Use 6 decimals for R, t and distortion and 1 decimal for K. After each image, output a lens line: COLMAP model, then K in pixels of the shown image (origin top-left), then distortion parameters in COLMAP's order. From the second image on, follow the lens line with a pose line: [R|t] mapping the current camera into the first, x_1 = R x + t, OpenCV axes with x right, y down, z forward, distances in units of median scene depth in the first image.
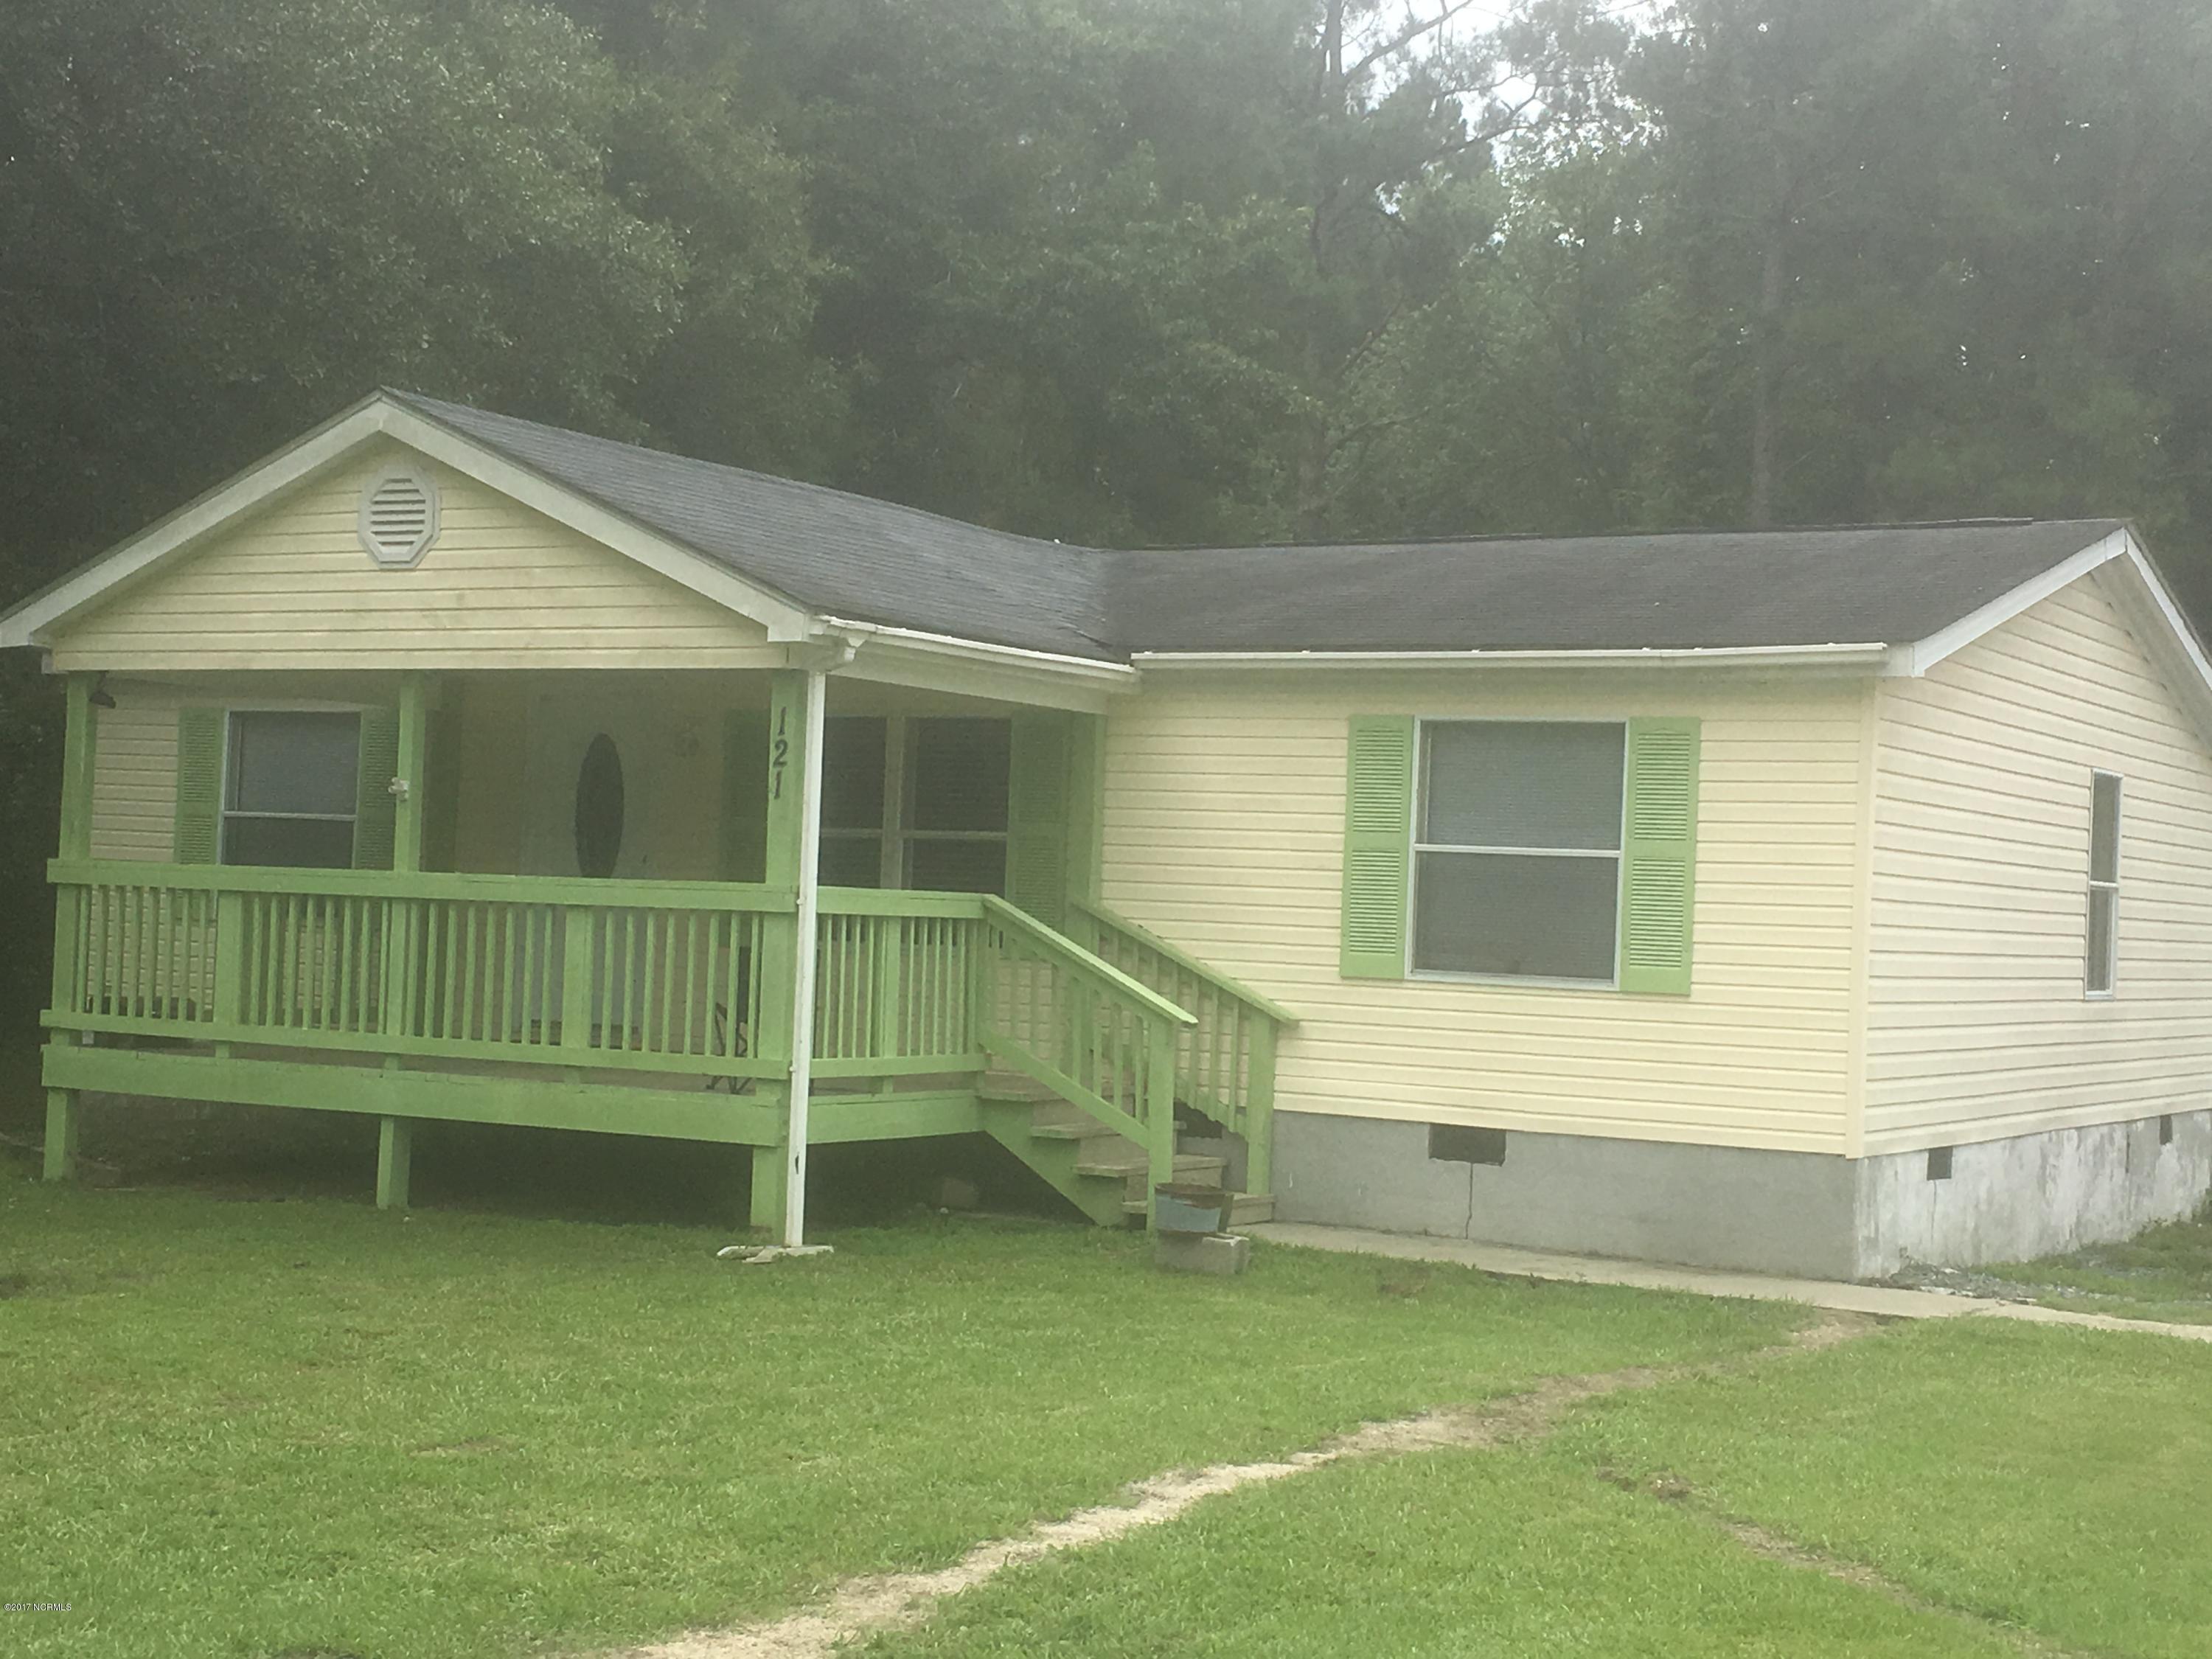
lens RADIAL K [[3332.4, 0, 1106.0], [0, 3332.4, 829.5], [0, 0, 1]] dist [0.021581, 0.042265]
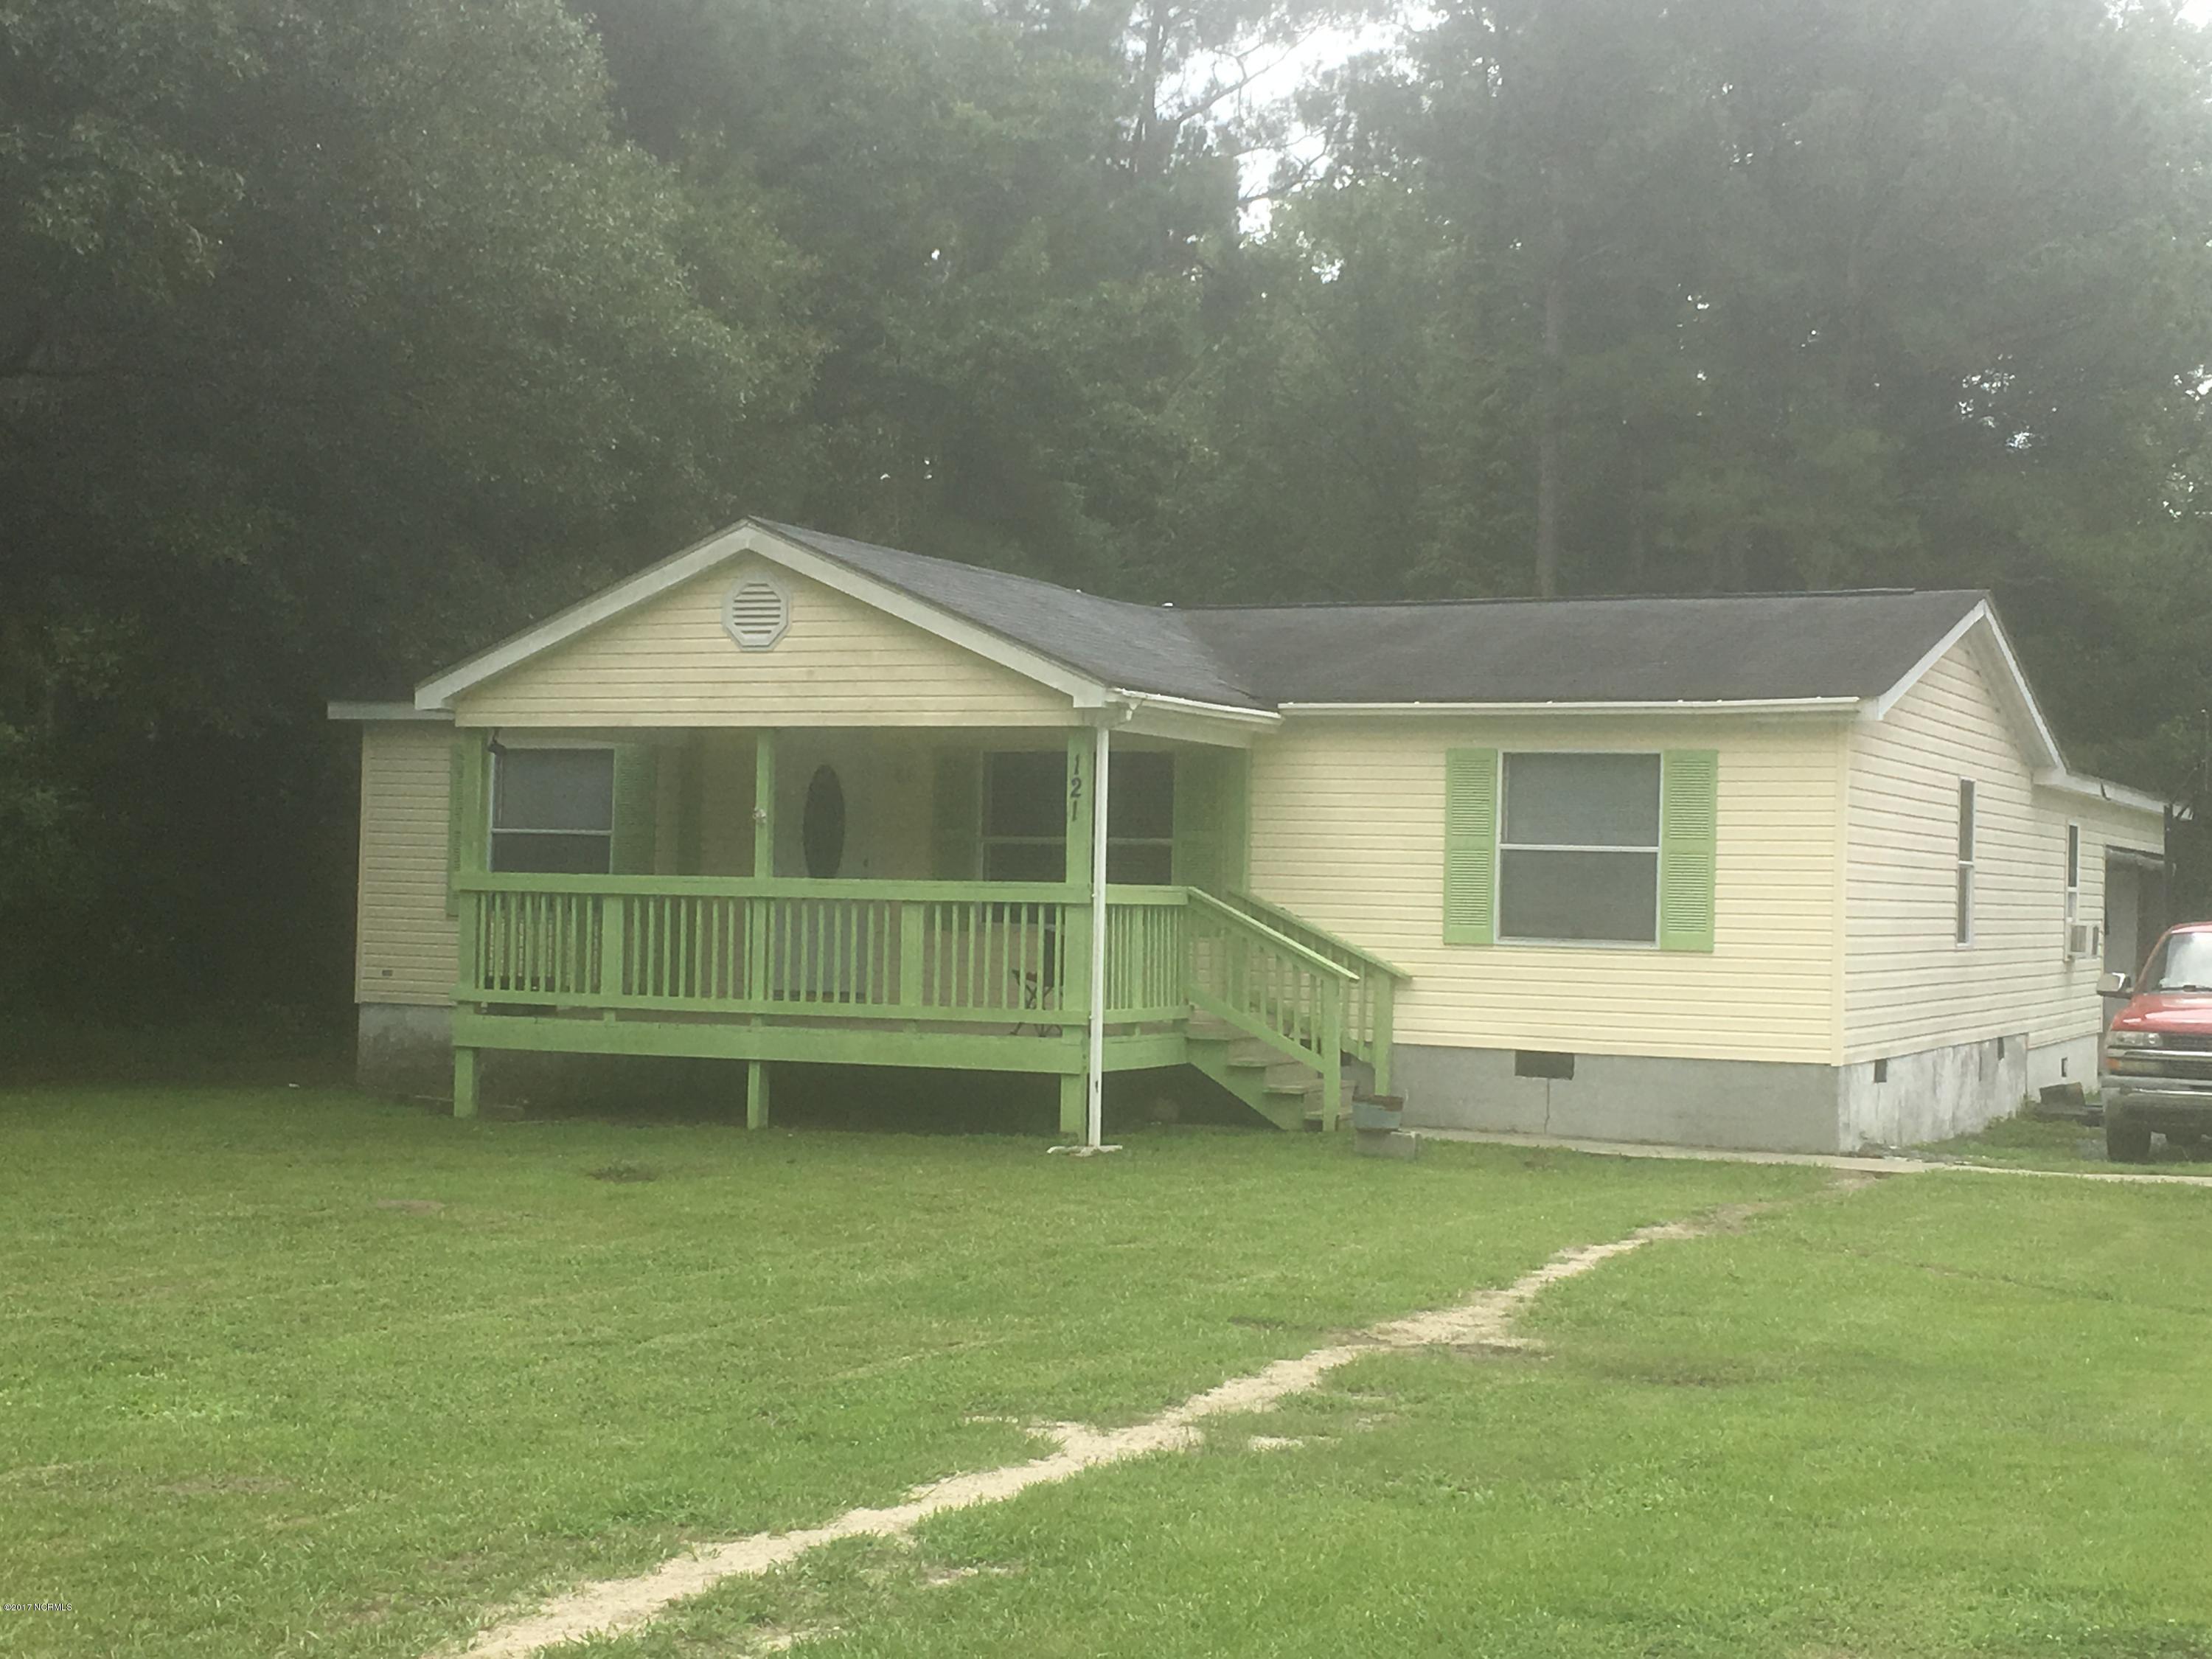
lens RADIAL K [[3262.0, 0, 1106.0], [0, 3262.0, 829.5], [0, 0, 1]] dist [0.006157, -0.020387]
pose [[0.995495, -0.015664, 0.093509, -0.193386], [0.014969, 0.999855, 0.008128, -0.014959], [-0.093623, -0.006692, 0.995585, -0.308205]]
